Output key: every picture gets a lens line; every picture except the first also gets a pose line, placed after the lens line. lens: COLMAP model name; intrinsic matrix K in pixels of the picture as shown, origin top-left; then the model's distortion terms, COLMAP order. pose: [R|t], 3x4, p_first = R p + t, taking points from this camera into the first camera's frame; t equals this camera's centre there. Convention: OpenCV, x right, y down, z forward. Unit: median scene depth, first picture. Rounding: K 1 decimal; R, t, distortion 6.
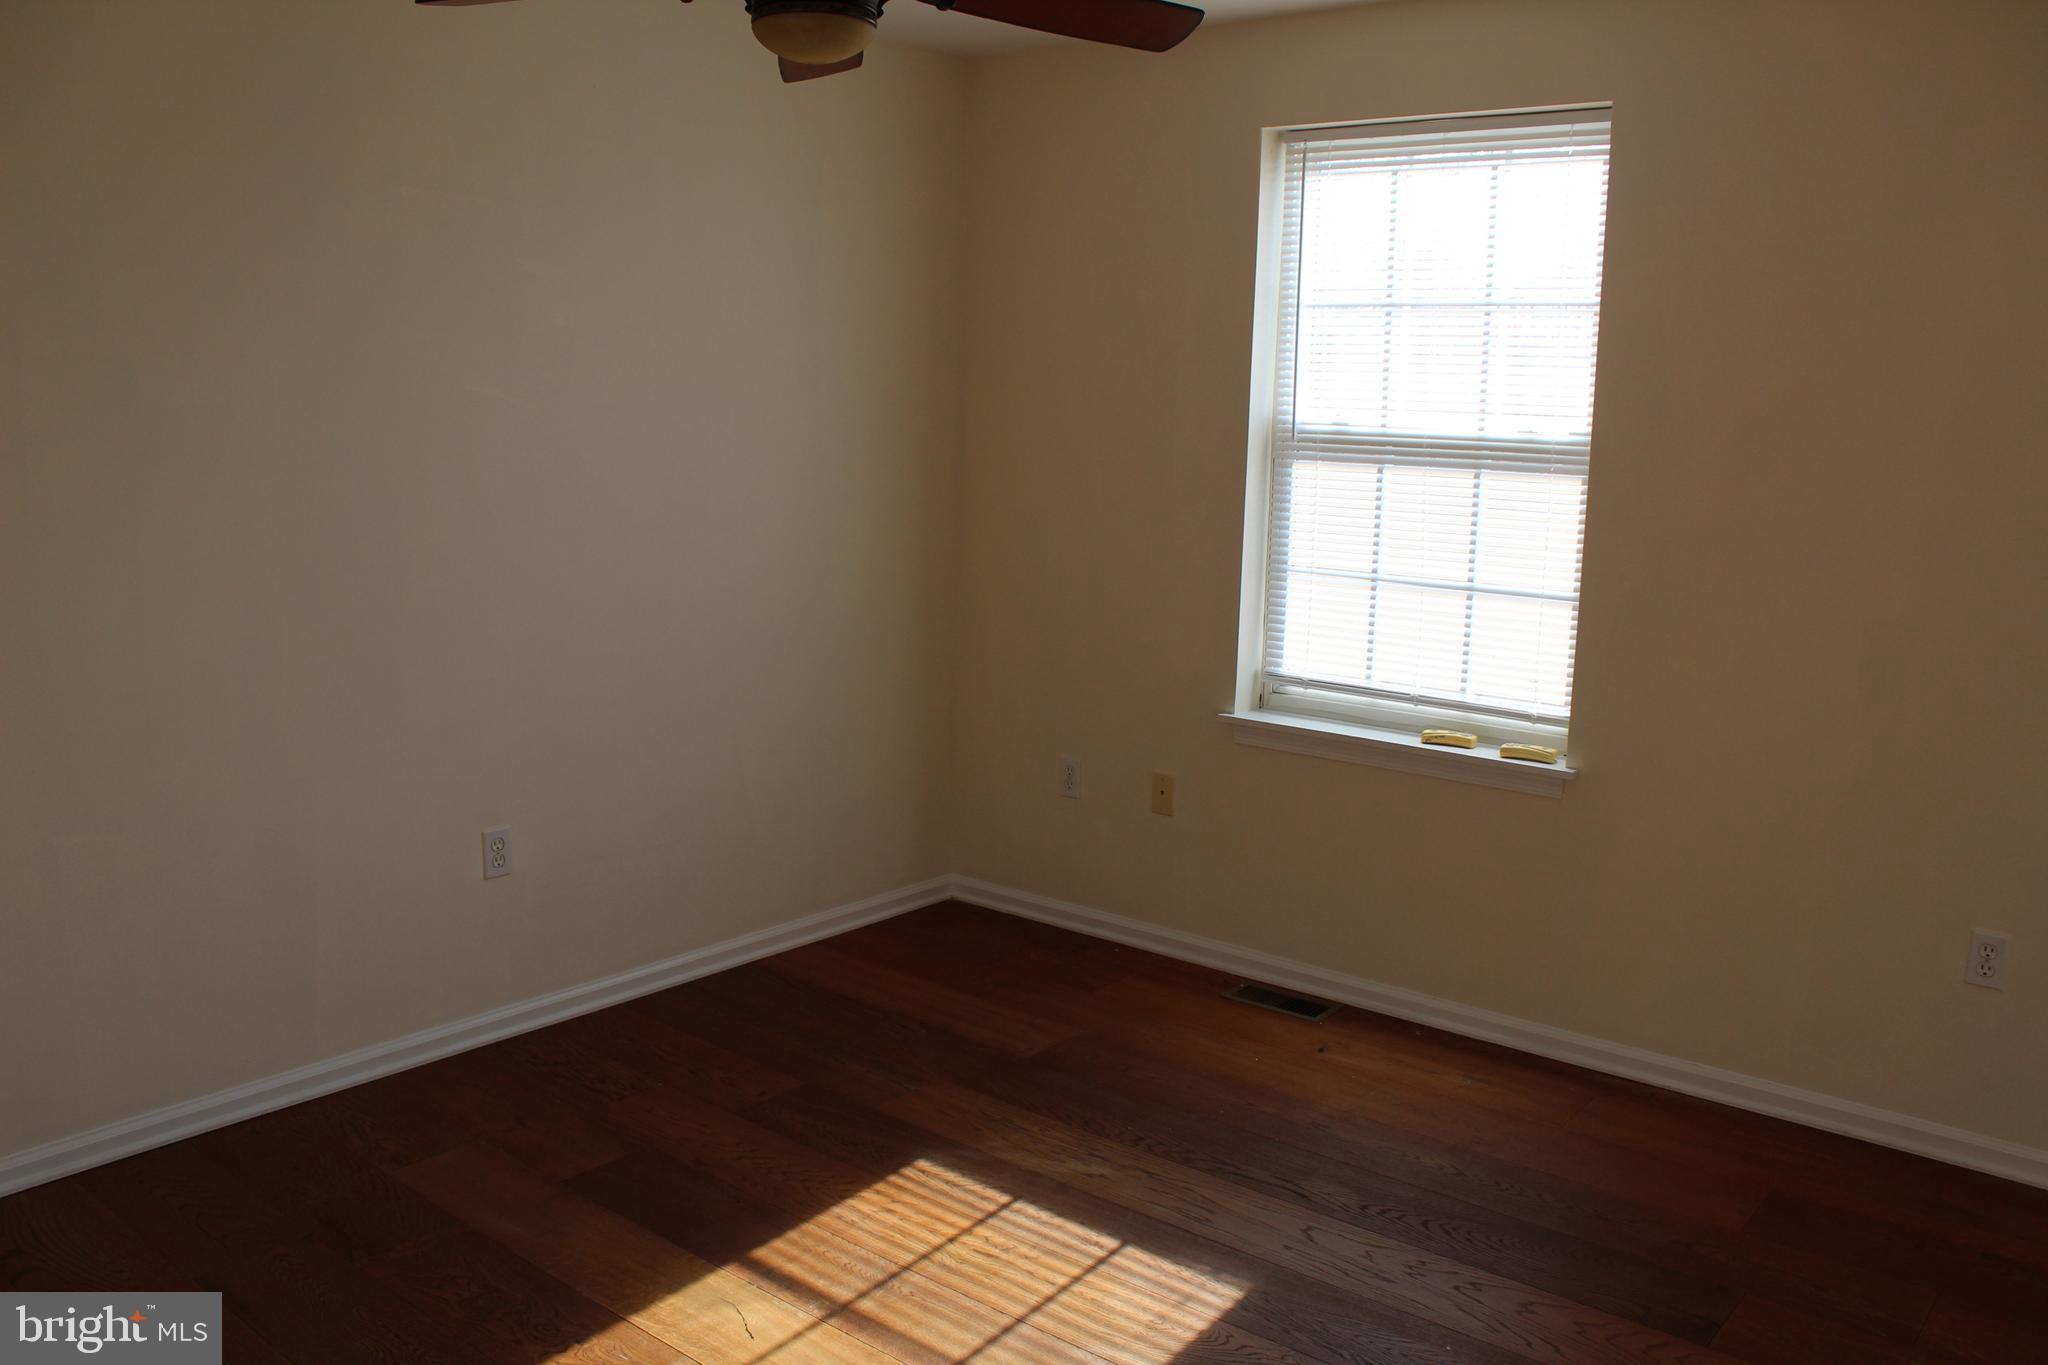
lens RADIAL K [[1694.7, 0, 1018.8], [0, 1694.7, 687.6], [0, 0, 1]] dist [-0.167651, 0.146723]
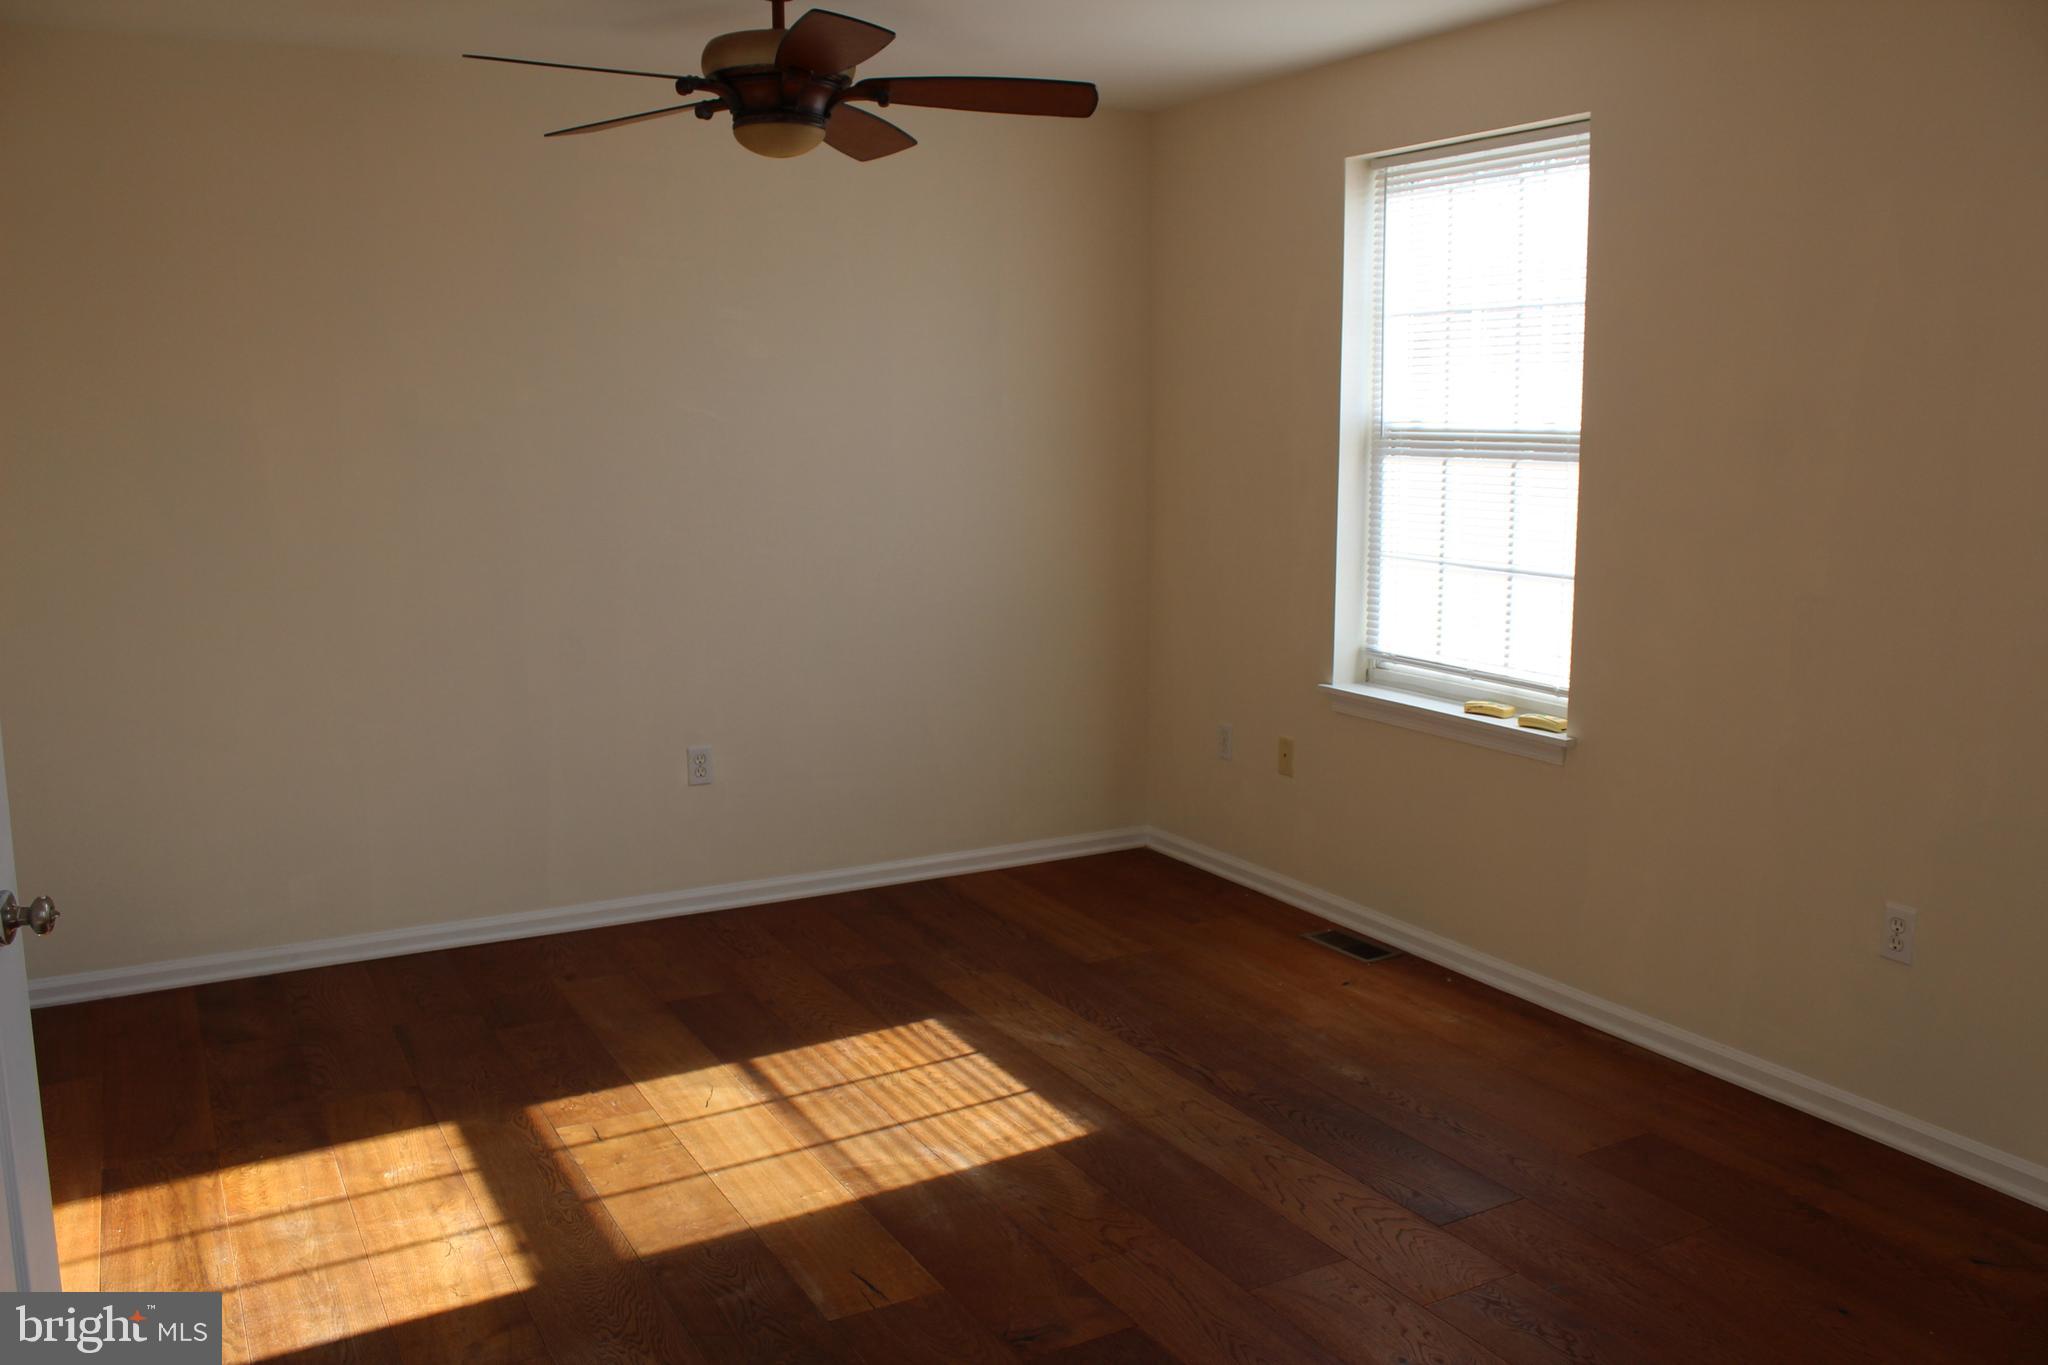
lens RADIAL K [[1694.7, 0, 1018.8], [0, 1694.7, 687.6], [0, 0, 1]] dist [-0.167651, 0.146723]
pose [[0.929211, 0.034435, -0.367941, 0.382993], [-0.039273, 0.999212, -0.005668, 0.035491], [0.367456, 0.019717, 0.929832, -0.117797]]
